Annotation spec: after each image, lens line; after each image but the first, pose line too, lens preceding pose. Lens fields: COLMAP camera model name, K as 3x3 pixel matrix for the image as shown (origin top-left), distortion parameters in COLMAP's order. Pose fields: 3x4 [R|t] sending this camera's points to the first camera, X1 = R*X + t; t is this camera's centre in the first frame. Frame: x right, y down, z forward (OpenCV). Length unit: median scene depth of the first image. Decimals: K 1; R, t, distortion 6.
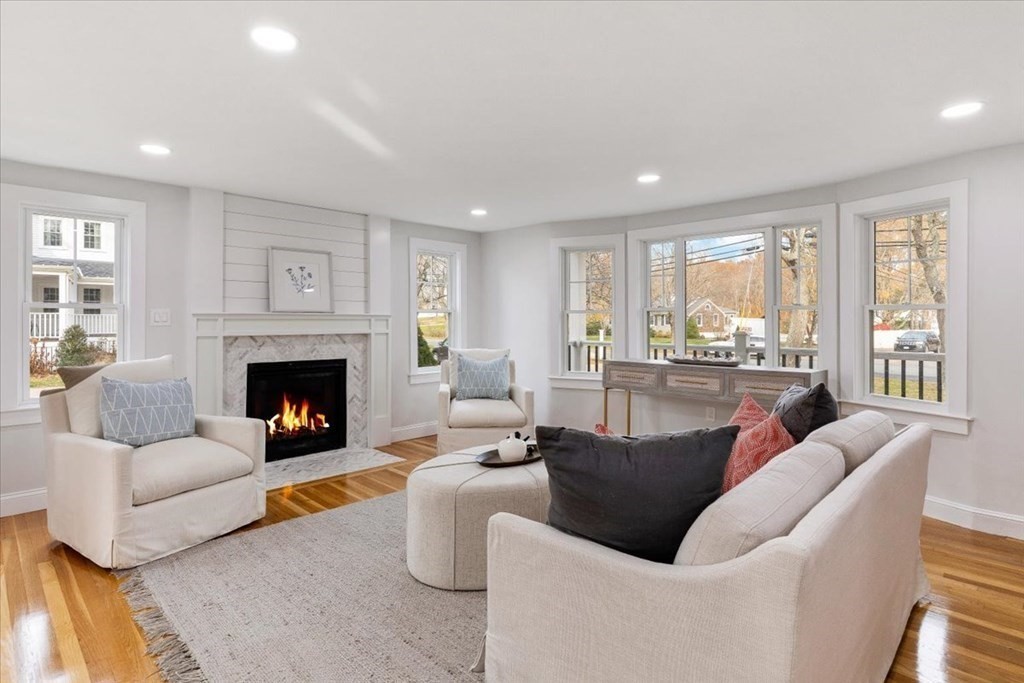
lens RADIAL K [[527.8, 0, 509.5], [0, 527.8, 318.1], [0, 0, 1]] dist [0.000529, -0.000089]
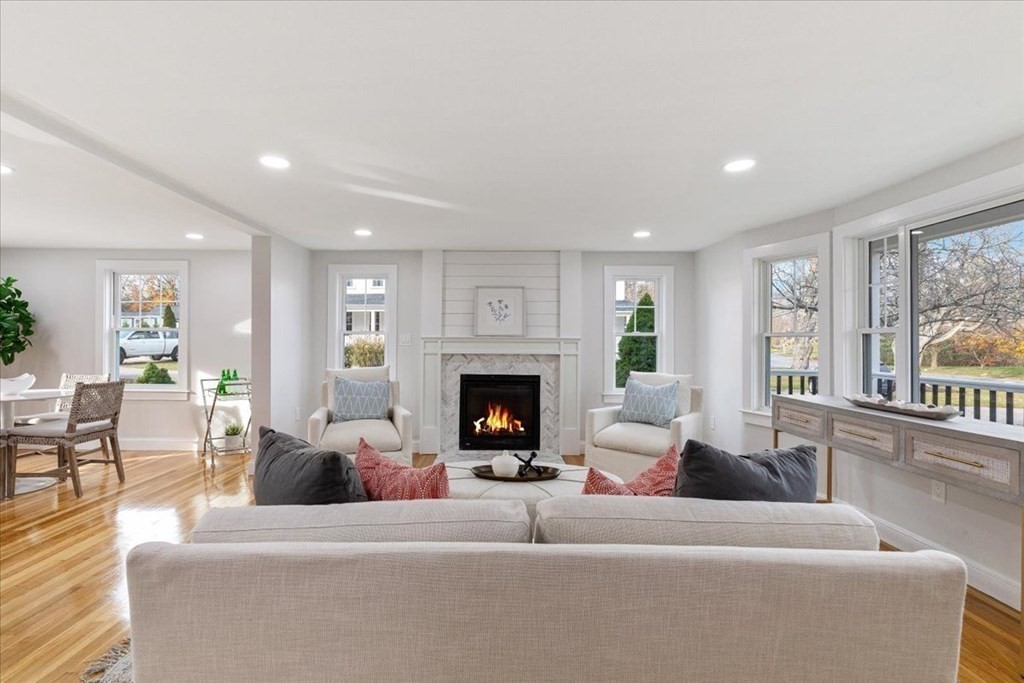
lens RADIAL K [[470.2, 0, 505.5], [0, 470.2, 337.4], [0, 0, 1]] dist [0.003775, 0.000185]
pose [[0.713036, -0.002430, -0.701123, 0.390975], [-0.003641, 0.999968, -0.007169, -0.000088], [0.701118, 0.007665, 0.713004, 0.204165]]
